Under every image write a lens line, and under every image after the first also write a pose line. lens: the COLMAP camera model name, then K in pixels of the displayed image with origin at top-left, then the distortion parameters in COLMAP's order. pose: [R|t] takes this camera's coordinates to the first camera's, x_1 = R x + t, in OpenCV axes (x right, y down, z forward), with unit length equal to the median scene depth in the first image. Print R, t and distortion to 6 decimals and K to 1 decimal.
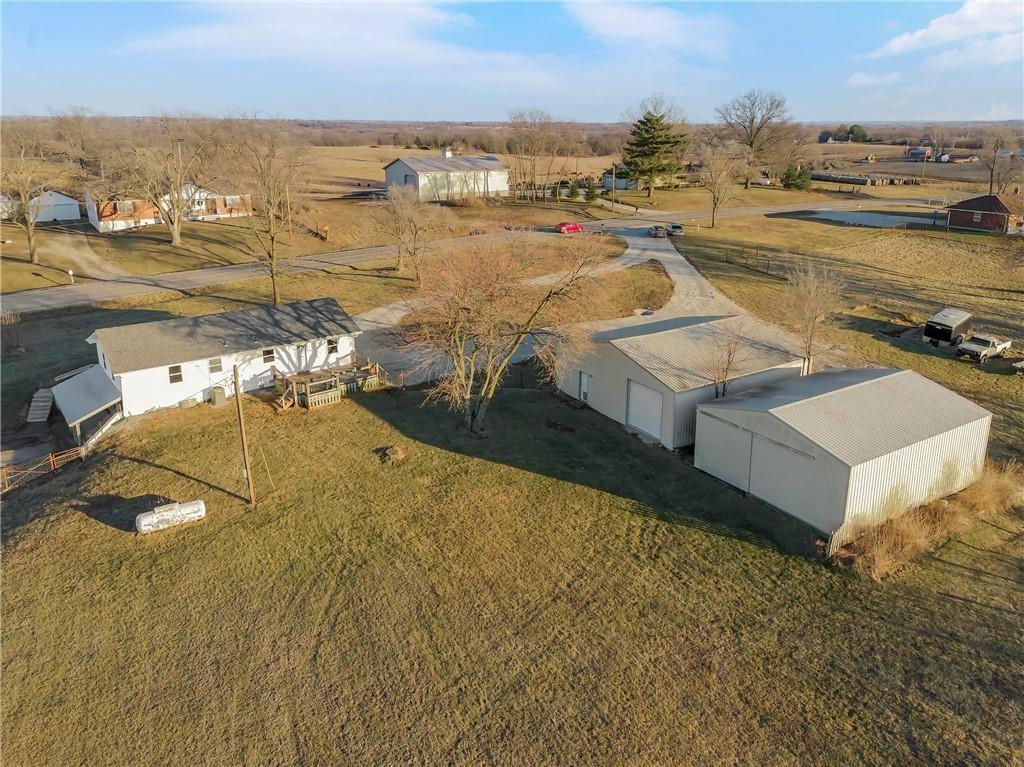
lens RADIAL K [[663.6, 0, 512.0], [0, 663.6, 383.5], [0, 0, 1]] dist [0.034232, -0.001805]
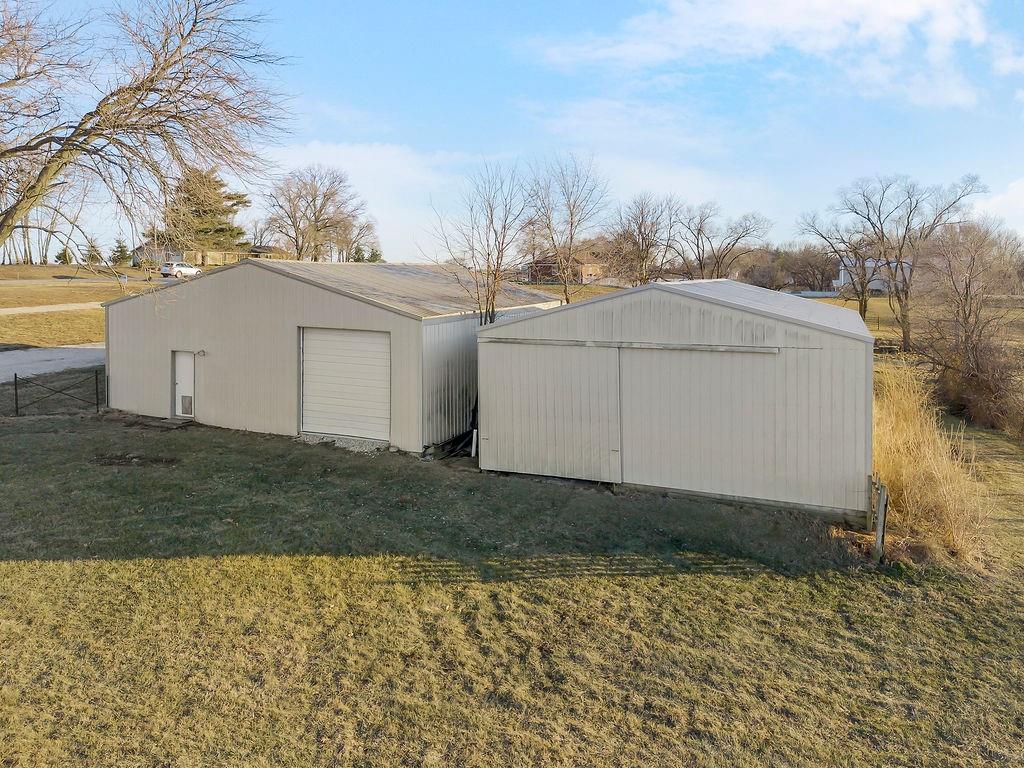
lens RADIAL K [[663.6, 0, 512.0], [0, 663.6, 384.0], [0, 0, 1]] dist [0.034232, -0.001805]
pose [[0.795748, -0.046303, 0.603855, 0.008276], [0.161474, 0.977201, -0.137857, 0.135869], [-0.583705, 0.207207, 0.785082, 0.612435]]
